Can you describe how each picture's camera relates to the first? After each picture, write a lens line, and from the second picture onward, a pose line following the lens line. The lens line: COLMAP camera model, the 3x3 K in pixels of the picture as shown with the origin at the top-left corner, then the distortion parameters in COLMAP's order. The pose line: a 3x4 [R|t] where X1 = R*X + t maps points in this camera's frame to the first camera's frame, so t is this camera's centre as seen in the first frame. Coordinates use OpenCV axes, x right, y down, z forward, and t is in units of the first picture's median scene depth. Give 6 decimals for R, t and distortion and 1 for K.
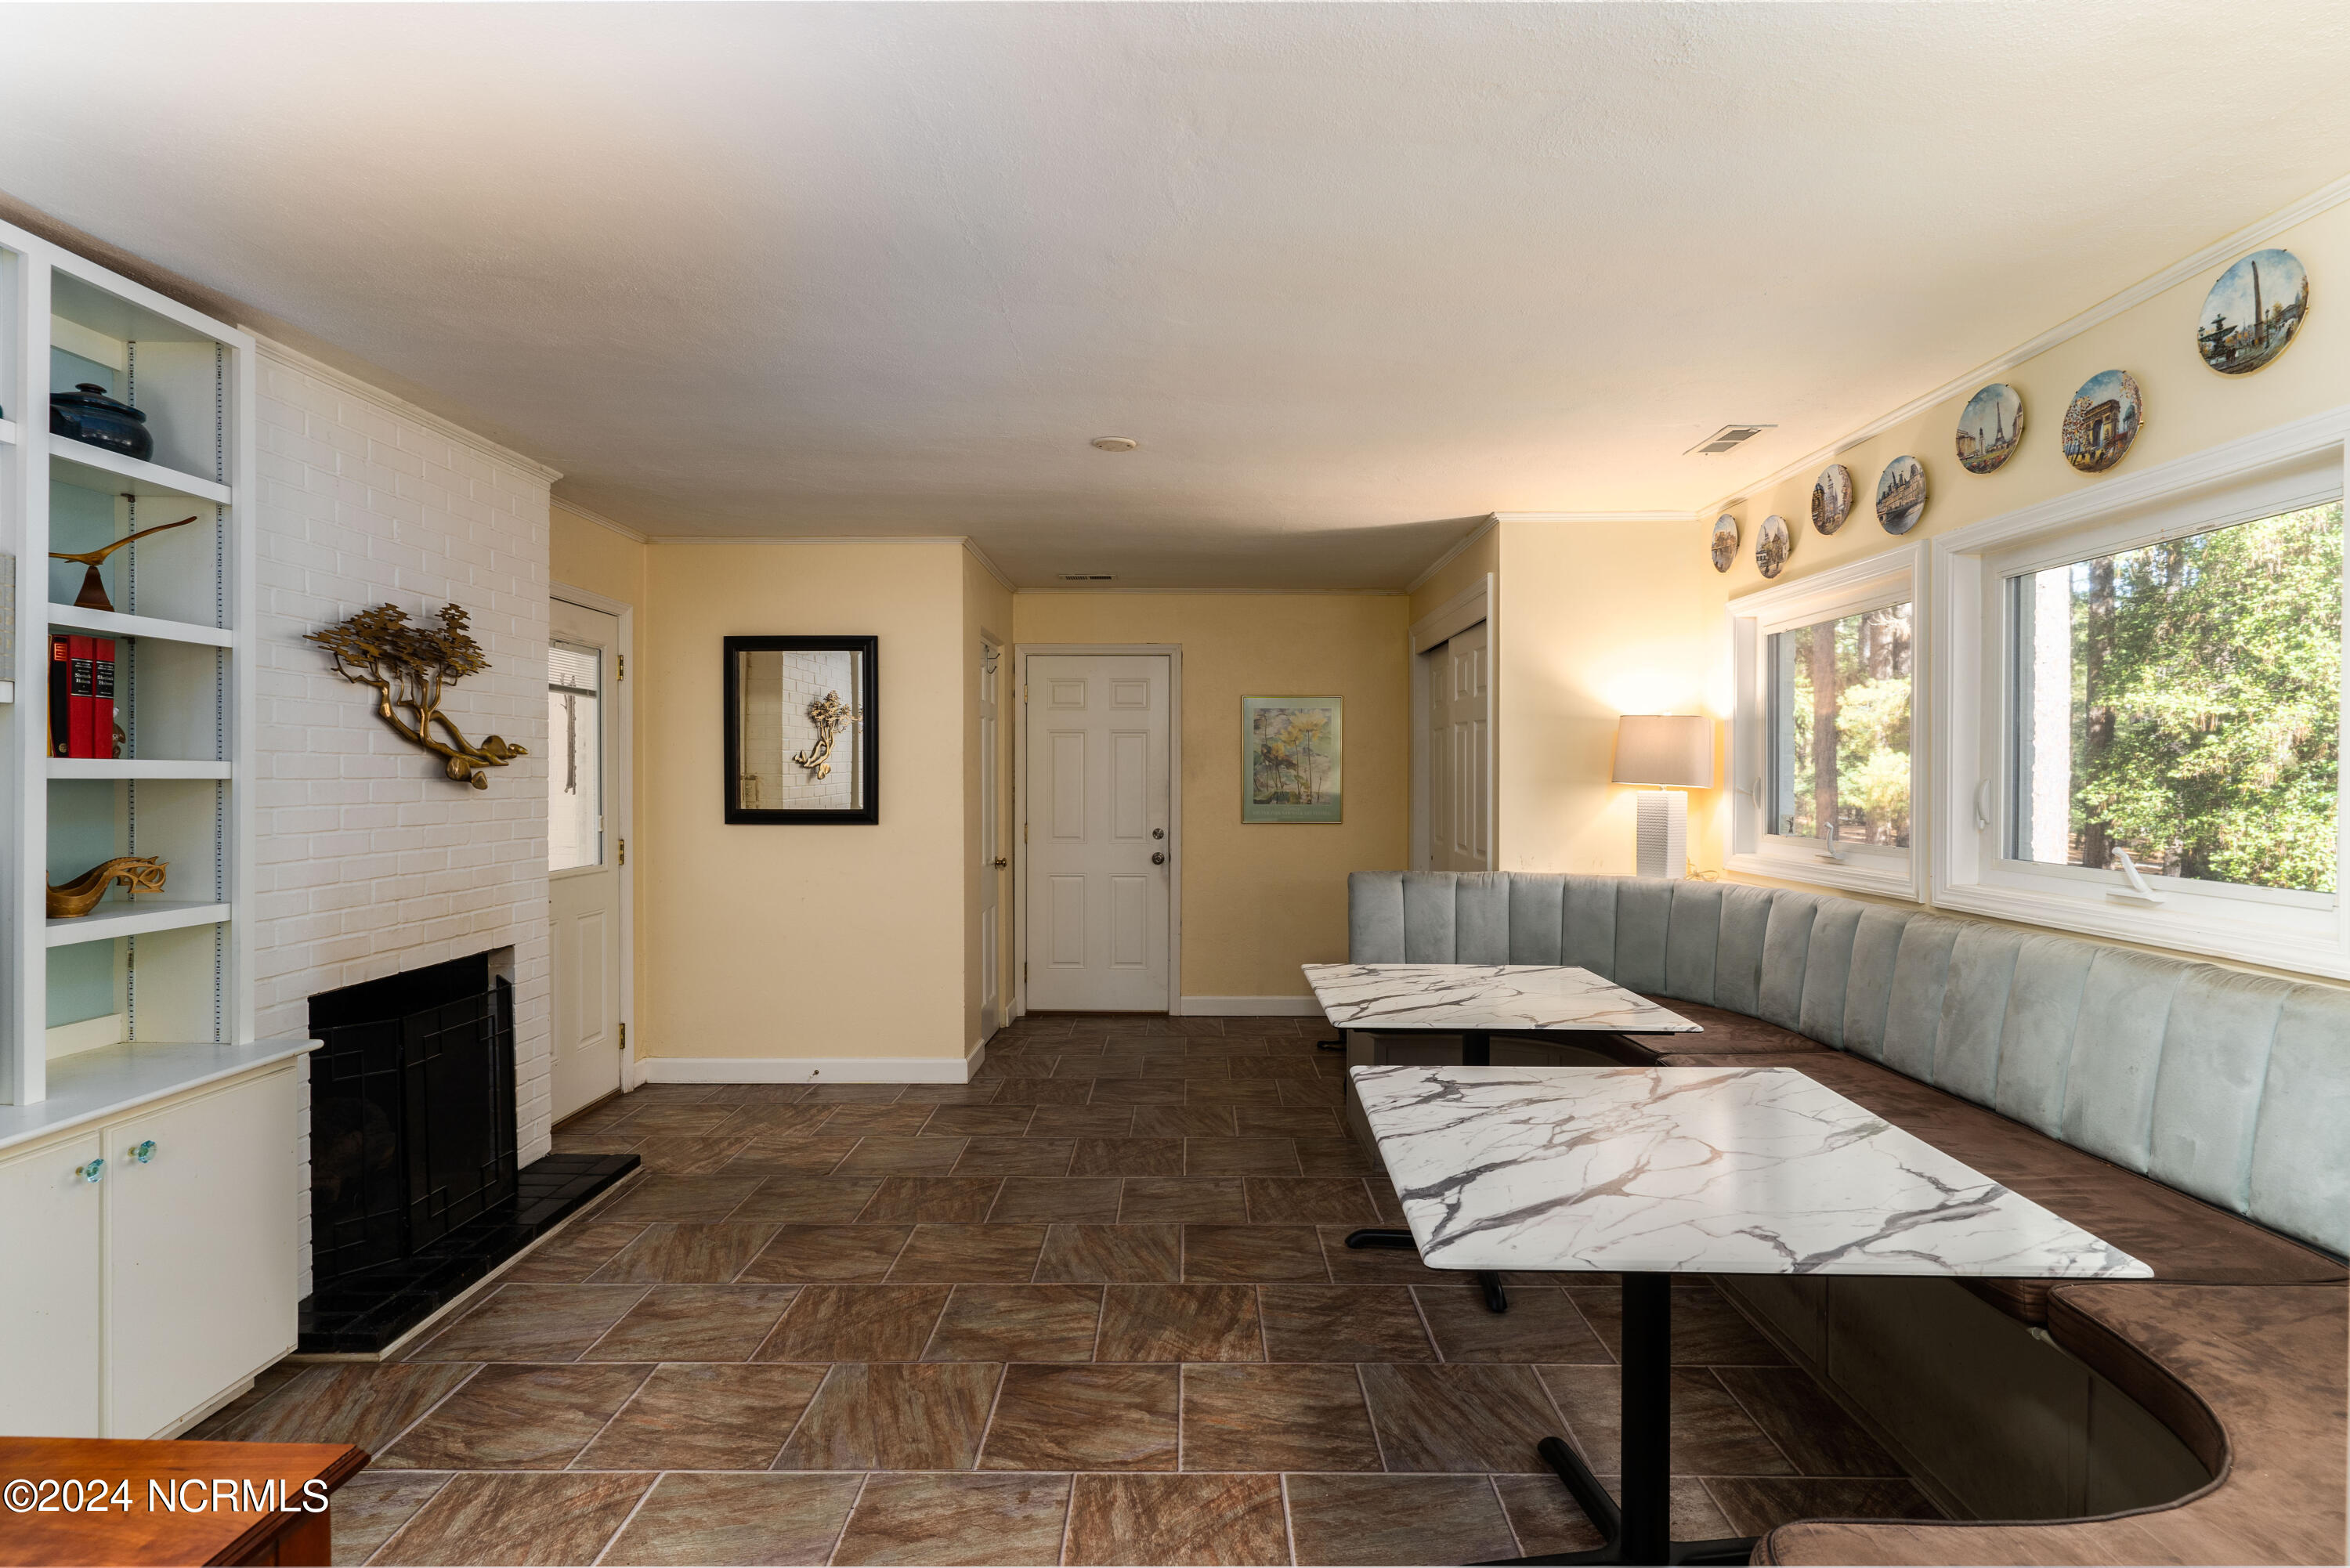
lens RADIAL K [[1144.7, 0, 1162.3], [0, 1144.7, 795.5], [0, 0, 1]] dist [0.009787, -0.001715]
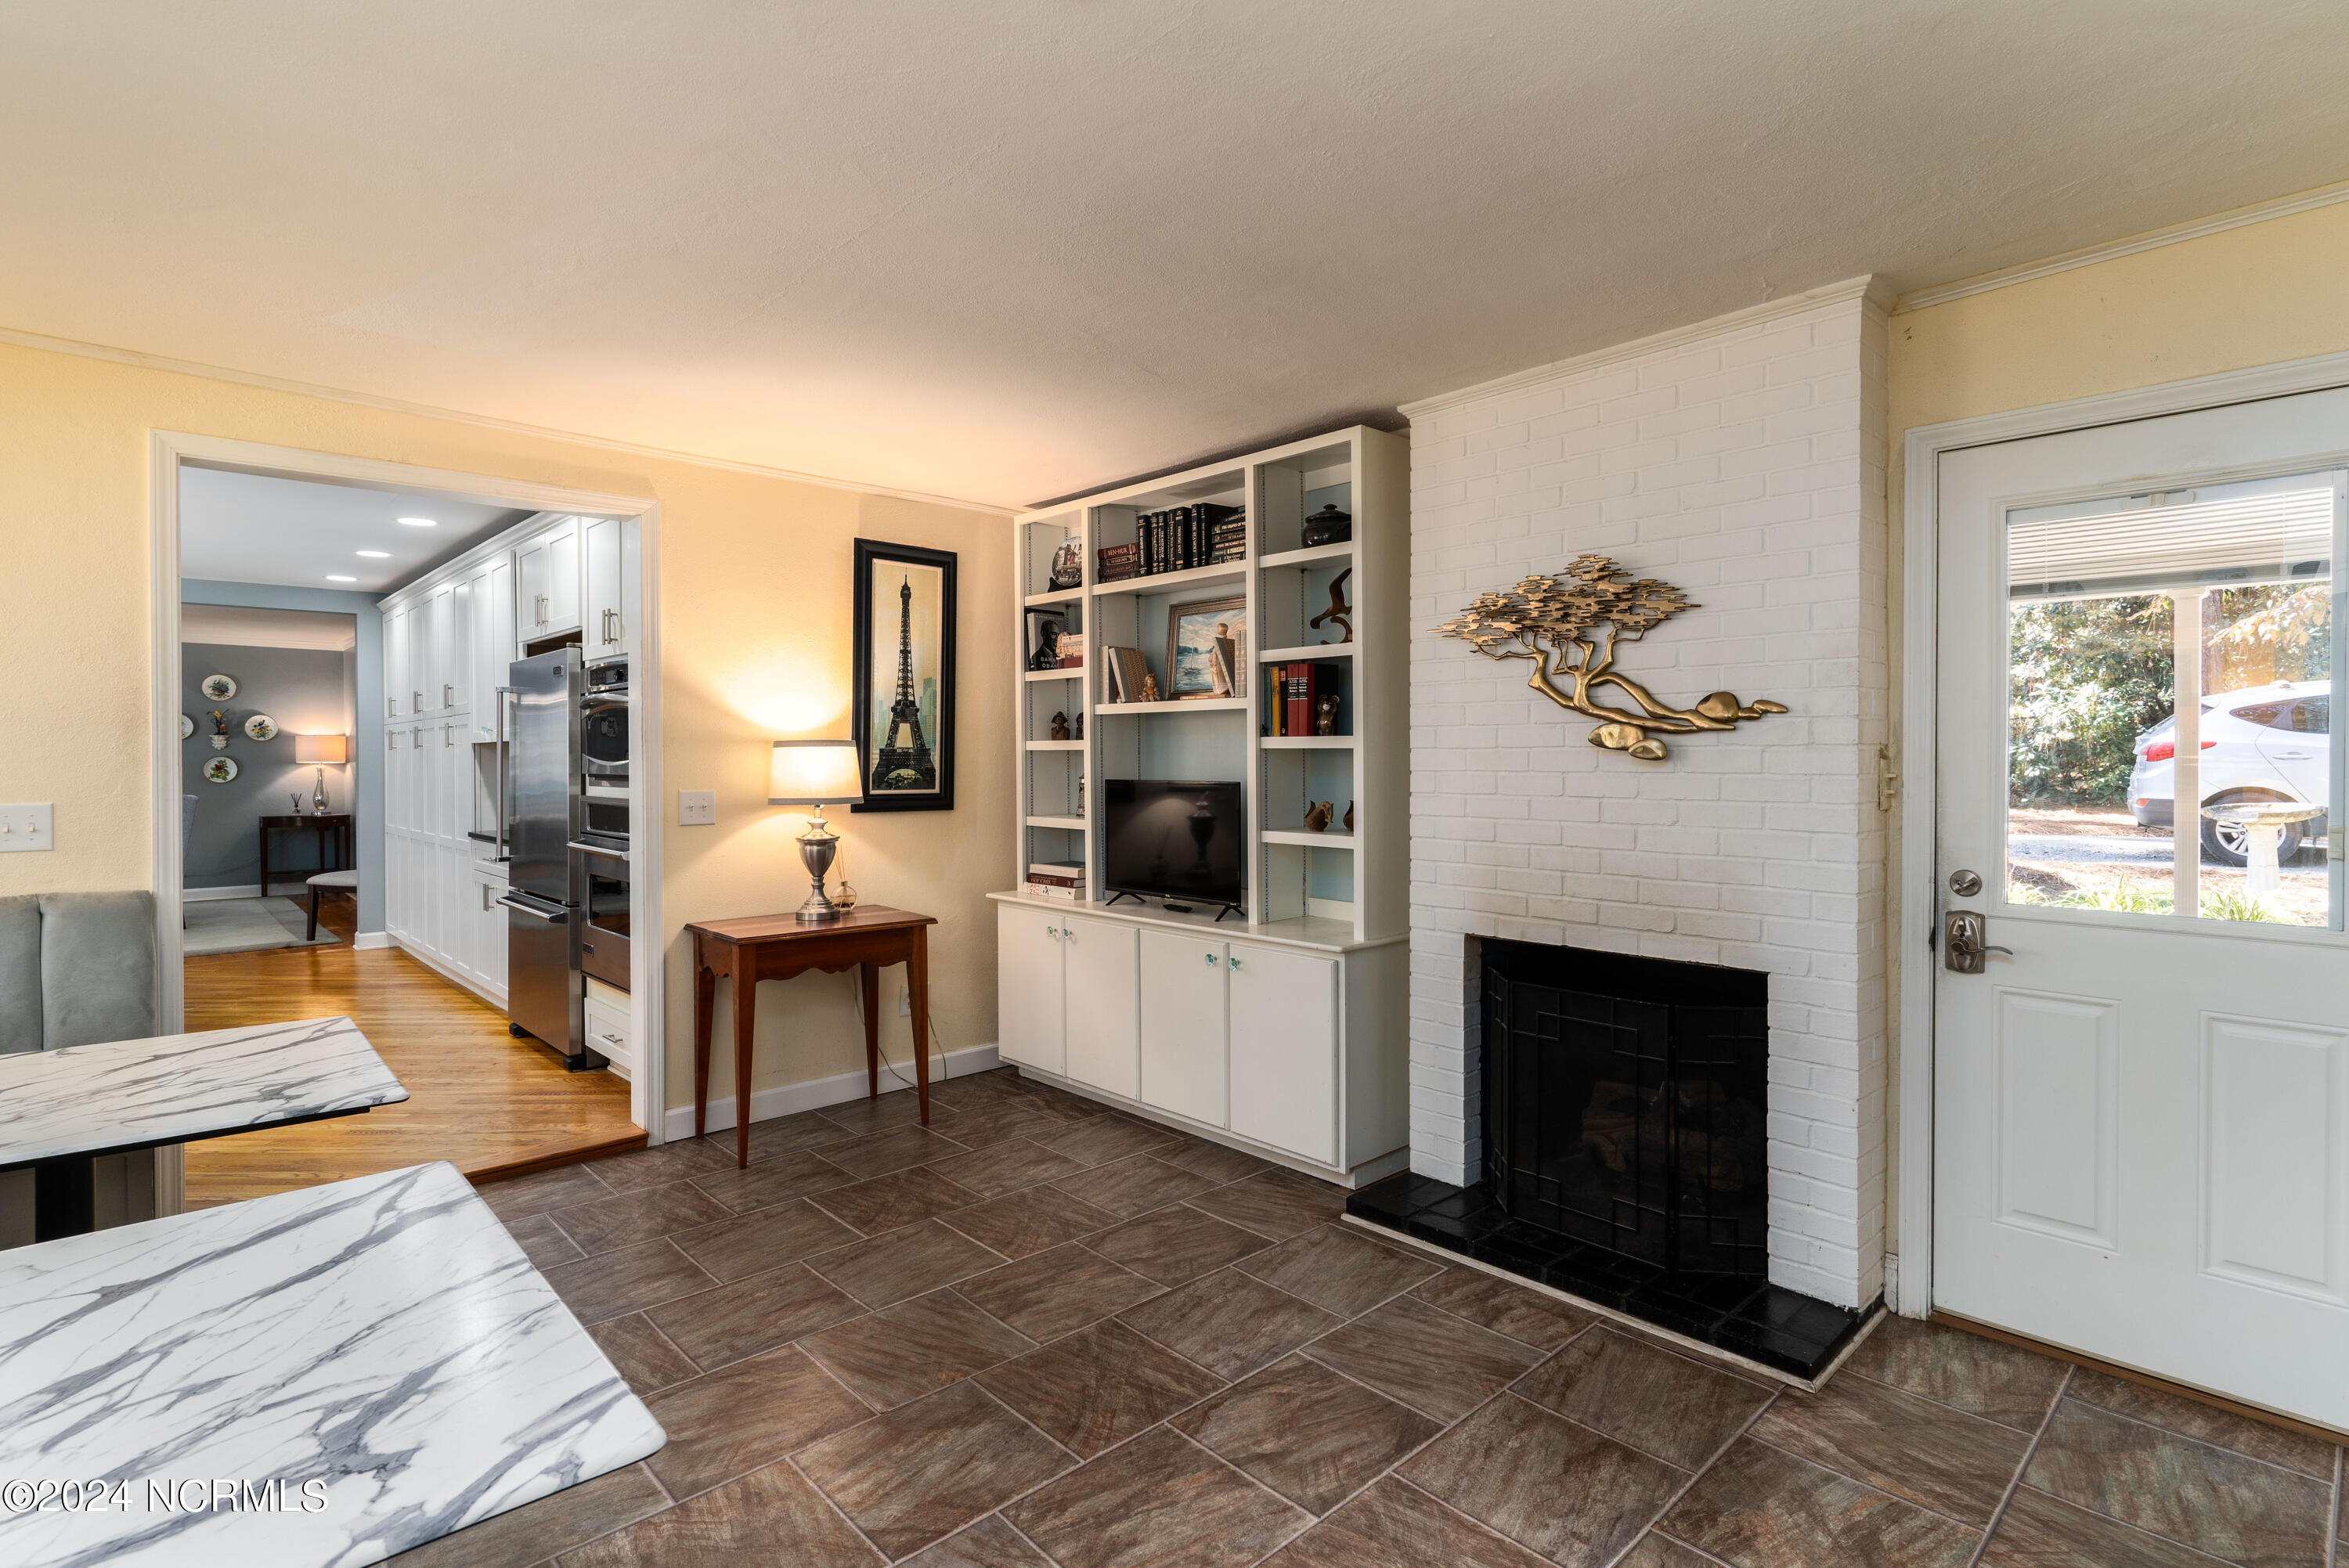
lens RADIAL K [[1144.2, 0, 1175.5], [0, 1144.2, 768.6], [0, 0, 1]] dist [0.009787, -0.001715]
pose [[-0.715407, 0.007529, -0.698667, 0.246185], [-0.011387, 0.999684, 0.022432, -0.014592], [0.698615, 0.024003, -0.715095, 1.403120]]
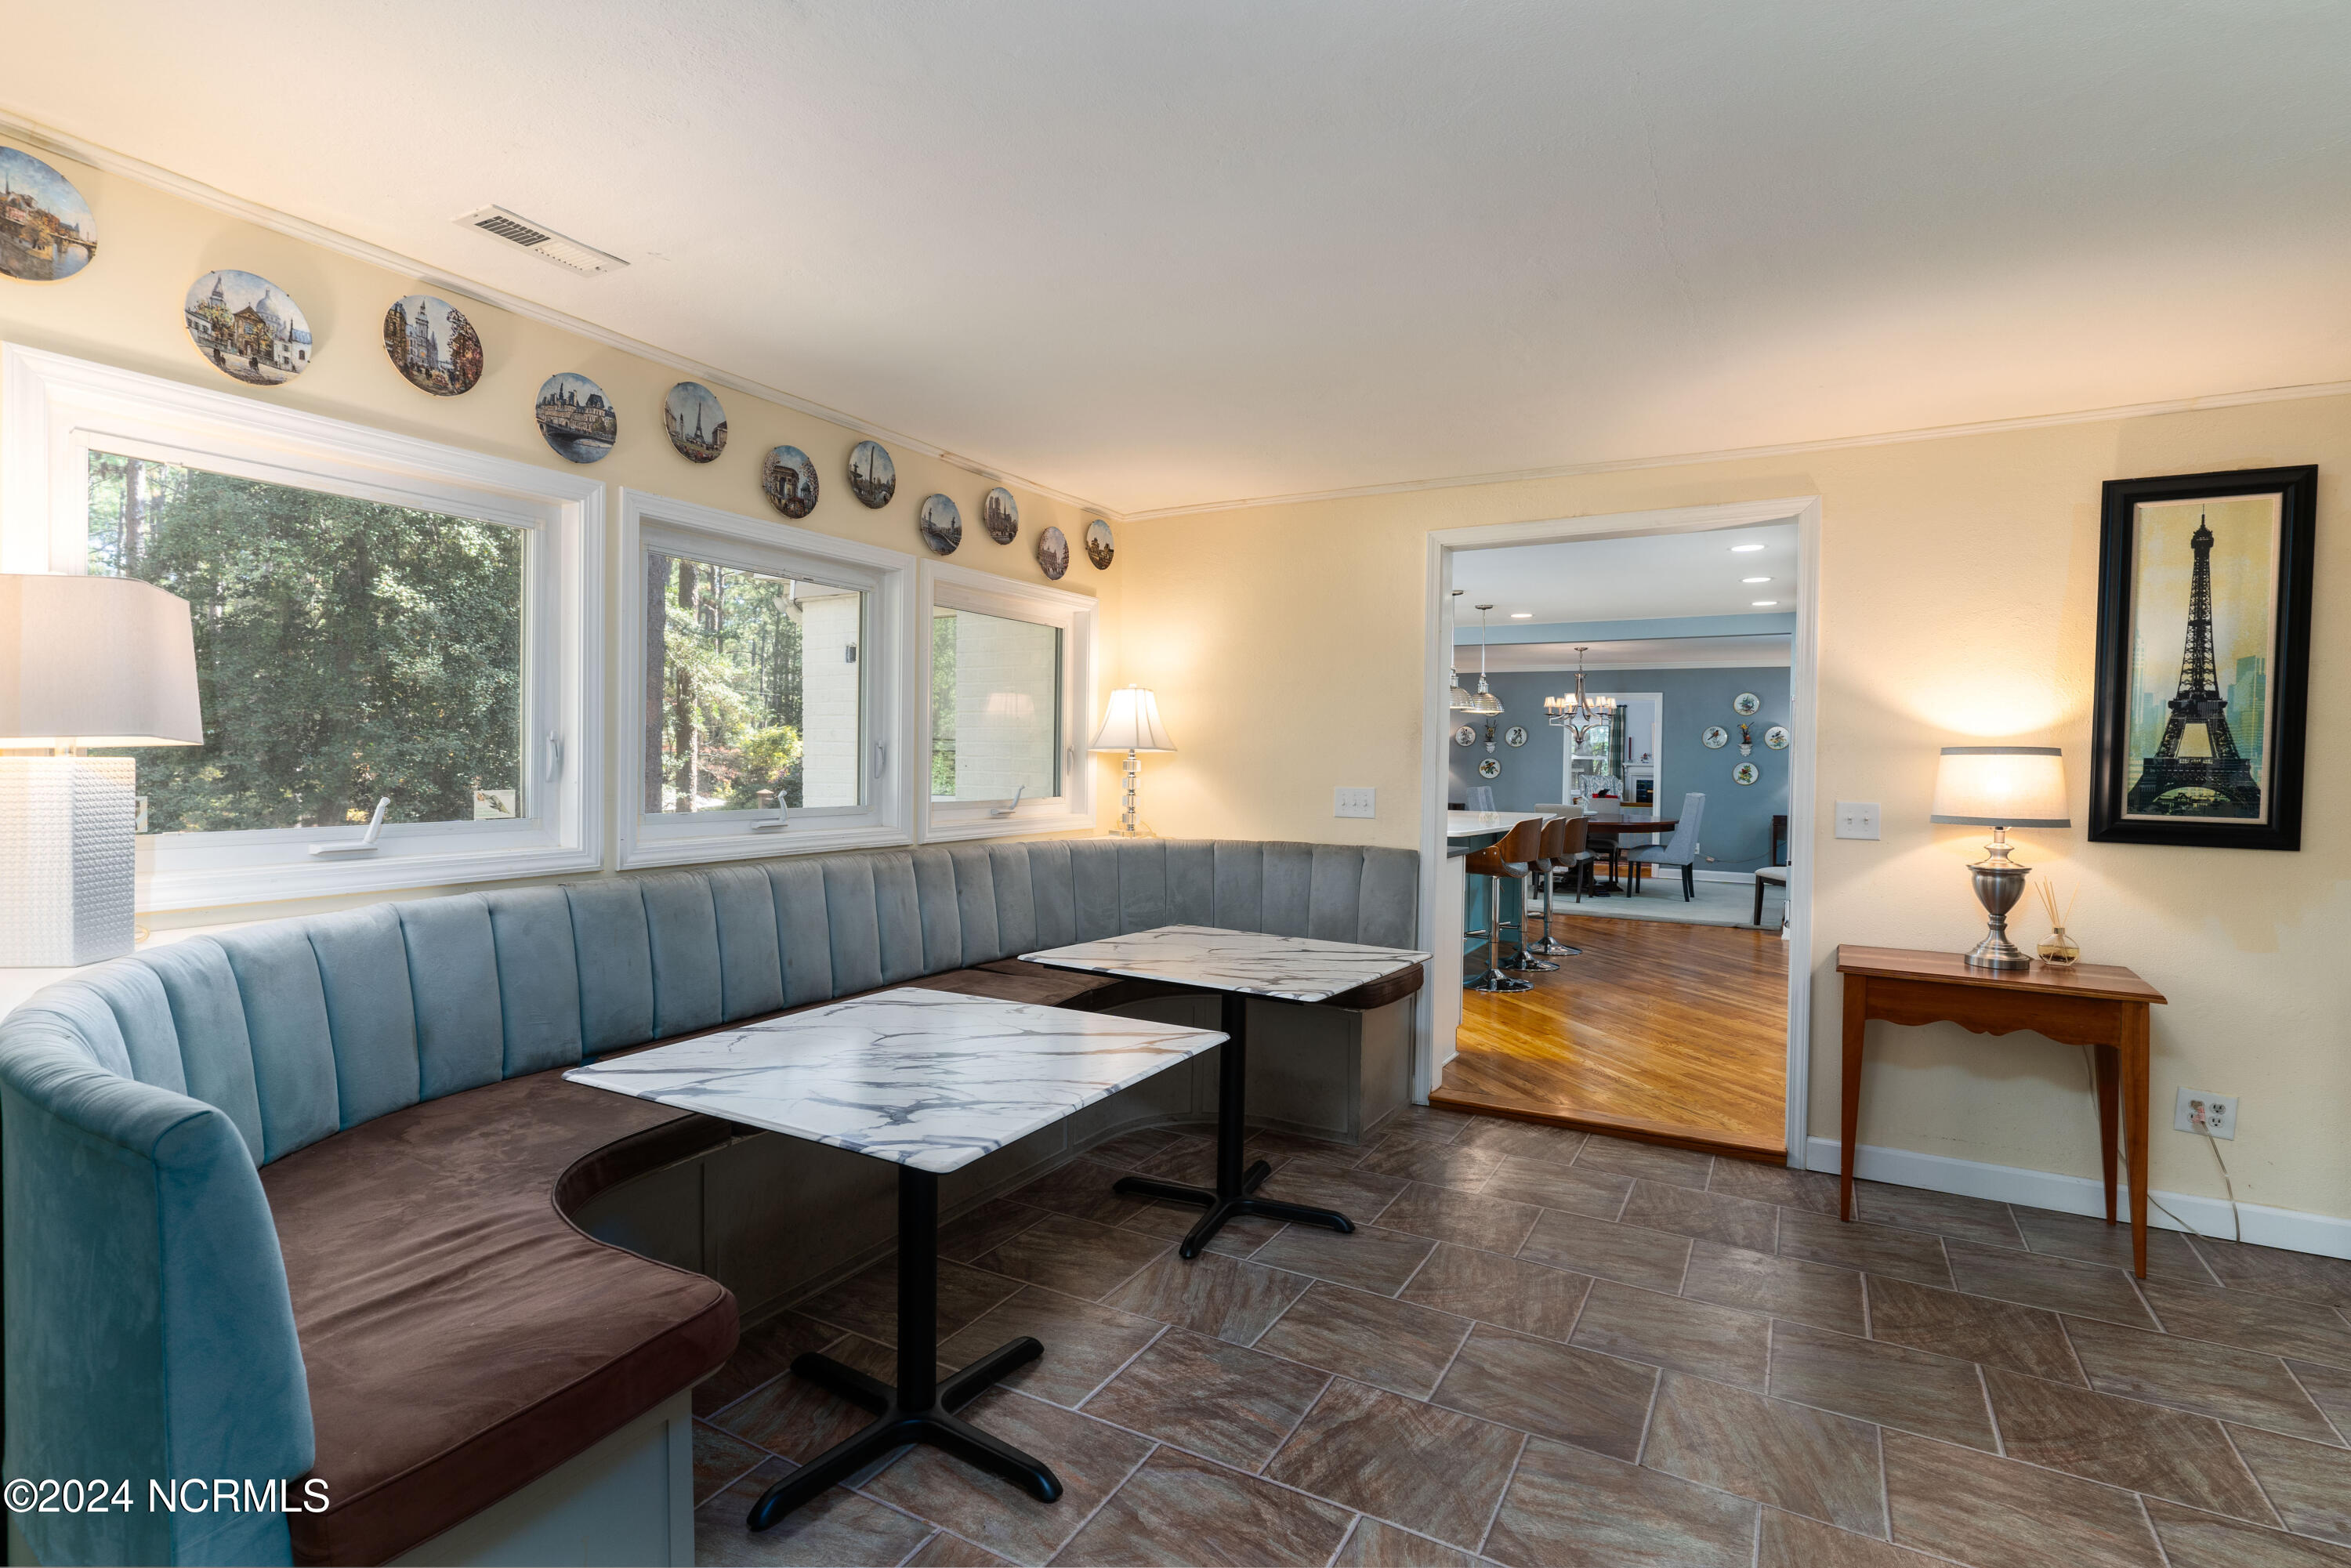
lens RADIAL K [[1145.3, 0, 1162.6], [0, 1145.3, 770.6], [0, 0, 1]] dist [0.009787, -0.001715]
pose [[-0.883908, -0.019718, 0.467245, -0.166402], [-0.006679, 0.999541, 0.029547, -0.017095], [-0.467613, 0.022996, -0.883634, 1.484211]]
